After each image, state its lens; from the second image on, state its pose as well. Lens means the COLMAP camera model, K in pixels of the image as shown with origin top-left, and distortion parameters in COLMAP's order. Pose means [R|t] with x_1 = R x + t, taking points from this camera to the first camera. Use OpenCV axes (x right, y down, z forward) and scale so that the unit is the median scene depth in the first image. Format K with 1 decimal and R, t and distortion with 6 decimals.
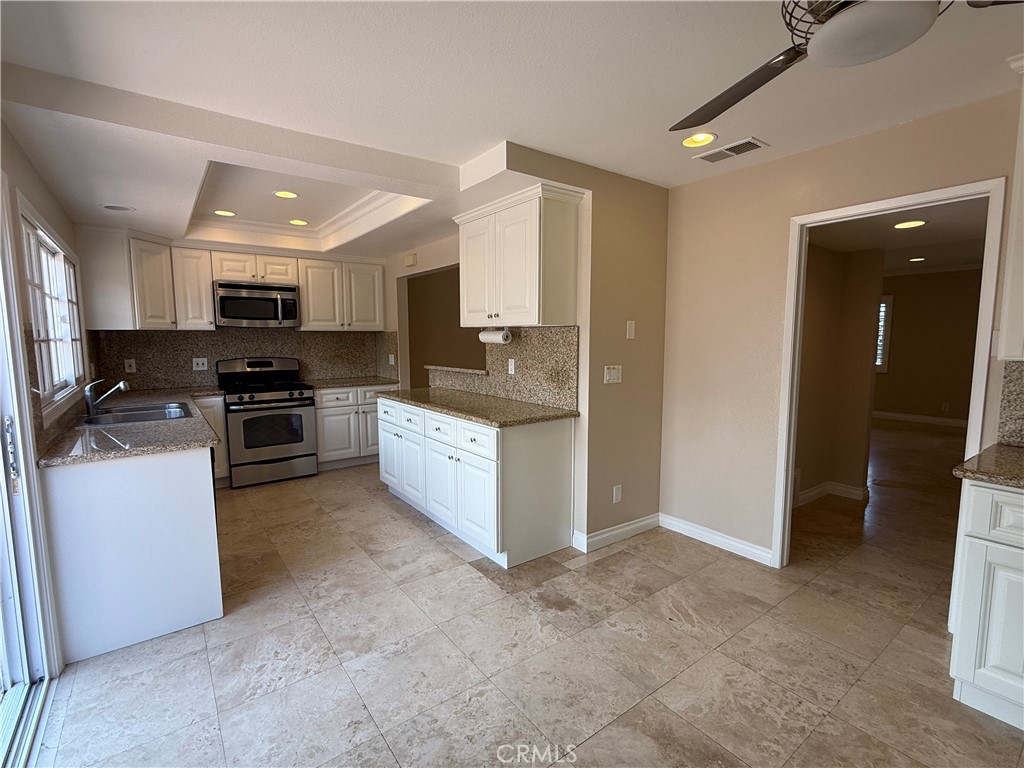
lens RADIAL K [[481.3, 0, 483.3], [0, 481.3, 387.1], [0, 0, 1]] dist [-0.000076, -0.000347]
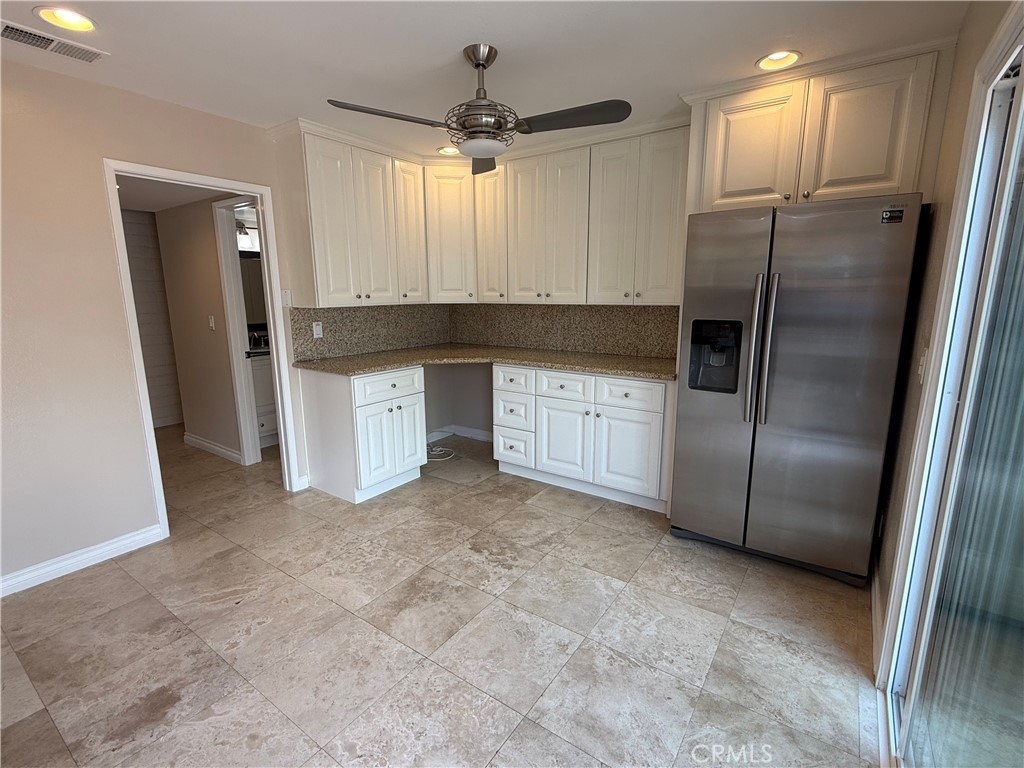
lens RADIAL K [[481.3, 0, 509.8], [0, 481.3, 384.7], [0, 0, 1]] dist [-0.000076, -0.000347]
pose [[-0.346582, -0.173257, 0.921880, -0.580344], [0.105591, 0.969341, 0.221874, -0.088083], [-0.932058, 0.174240, -0.317662, 0.699321]]
